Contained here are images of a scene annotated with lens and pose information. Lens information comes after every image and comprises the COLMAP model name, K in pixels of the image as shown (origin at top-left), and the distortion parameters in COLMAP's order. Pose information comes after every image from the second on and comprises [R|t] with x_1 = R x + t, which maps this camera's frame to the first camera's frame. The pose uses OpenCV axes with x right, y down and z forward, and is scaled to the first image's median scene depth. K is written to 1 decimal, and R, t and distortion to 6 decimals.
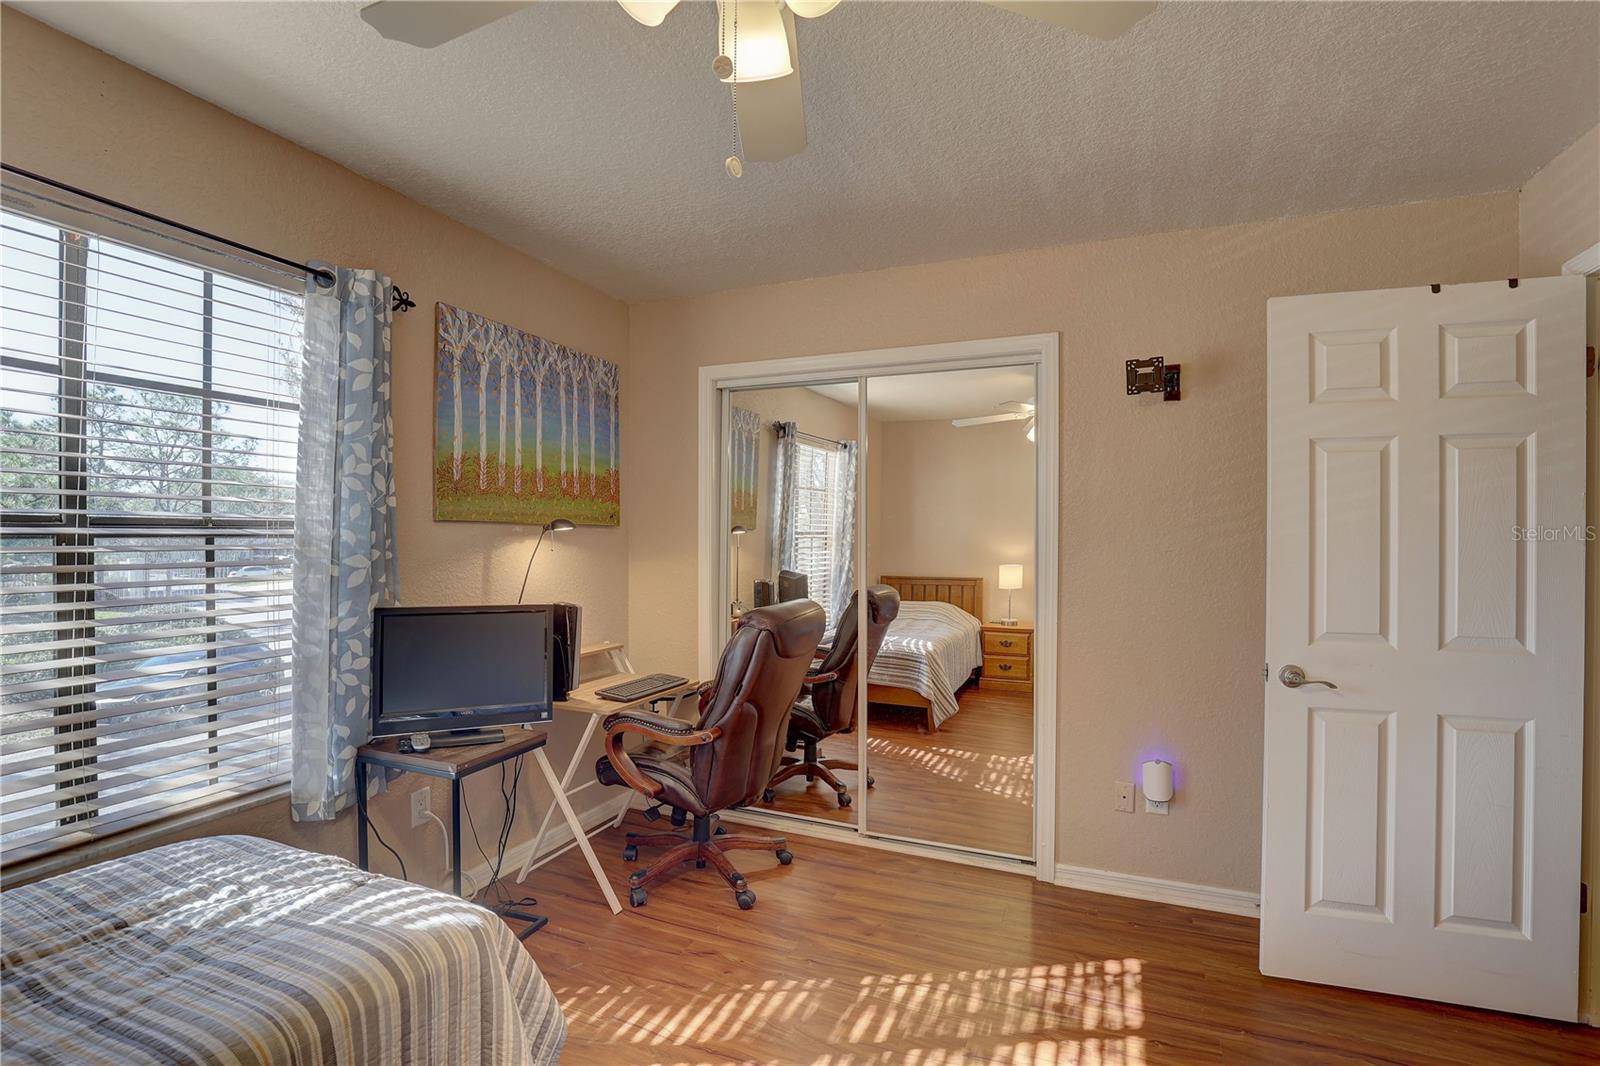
lens RADIAL K [[759.9, 0, 800.0], [0, 759.9, 533.0], [0, 0, 1]] dist [0.039531, 0.000240]
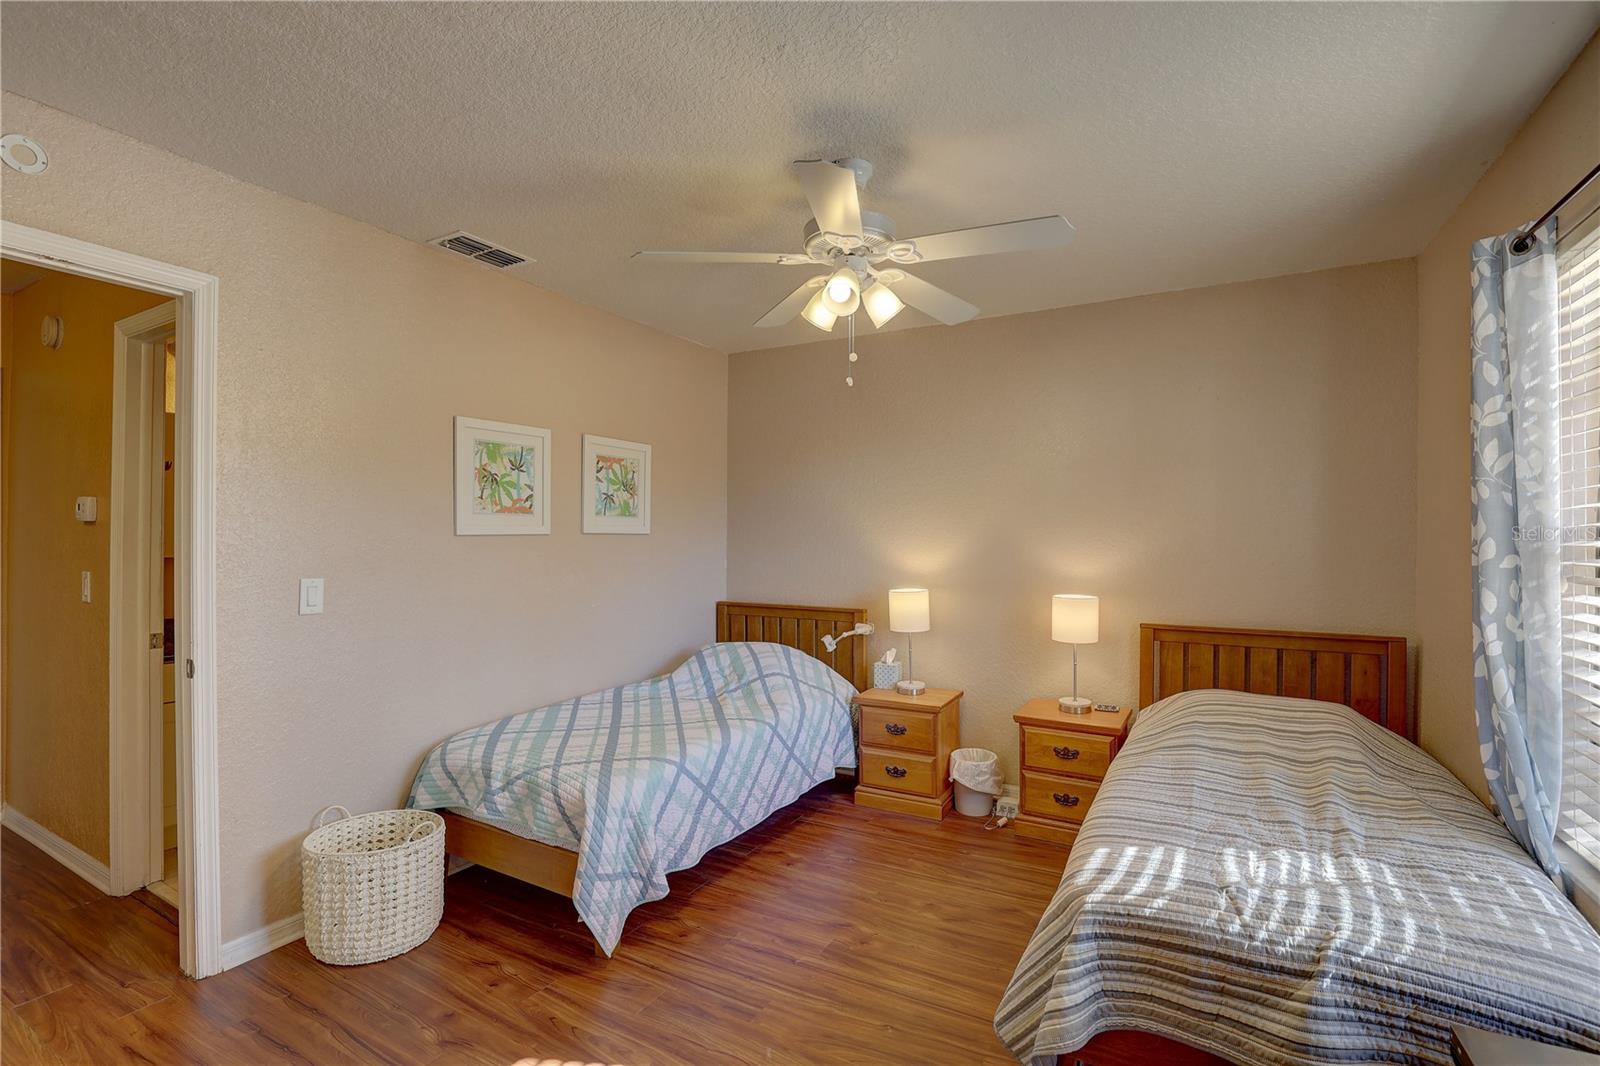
lens RADIAL K [[730.1, 0, 808.1], [0, 730.1, 536.9], [0, 0, 1]] dist [-0.027572, 0.000513]
pose [[-0.993970, -0.010718, 0.109123, -0.069881], [-0.011217, 0.999929, -0.003957, 0.001107], [-0.109073, -0.005157, -0.994020, 1.163311]]
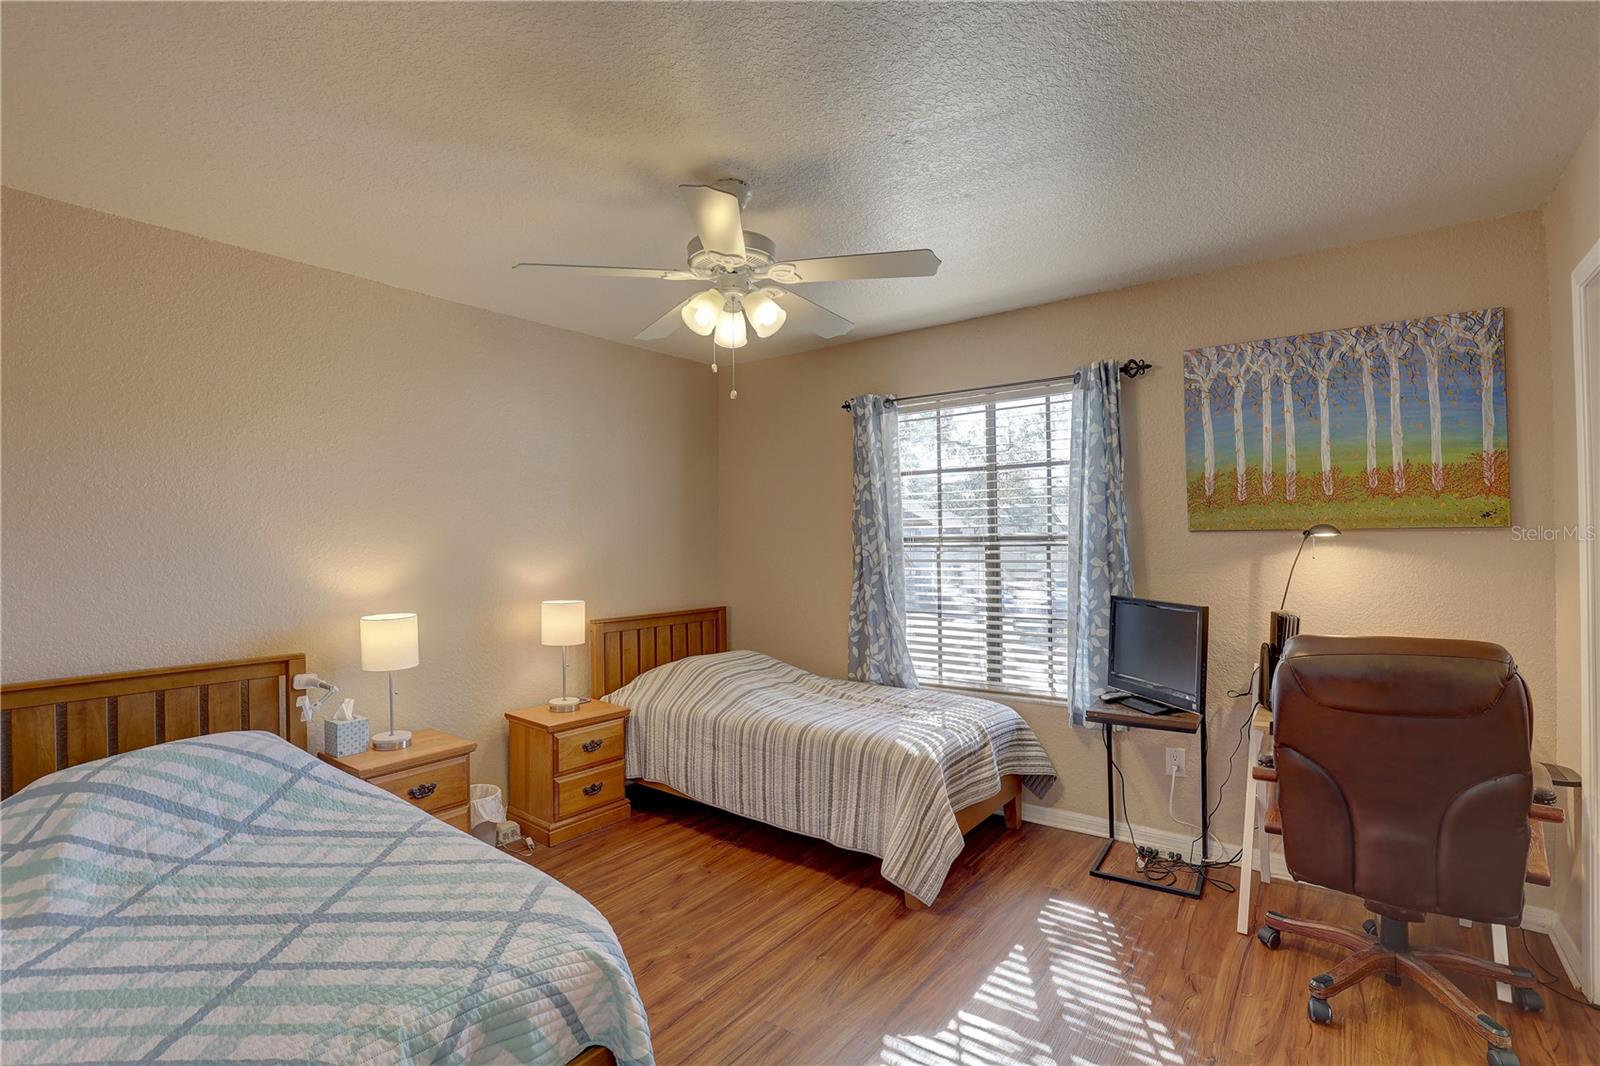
lens RADIAL K [[730.1, 0, 808.1], [0, 730.1, 536.9], [0, 0, 1]] dist [-0.027572, 0.000513]
pose [[-0.242979, -0.010078, -0.969979, 0.735885], [0.013810, 0.999809, -0.013847, 0.000297], [0.969933, -0.016760, -0.242794, 0.656655]]
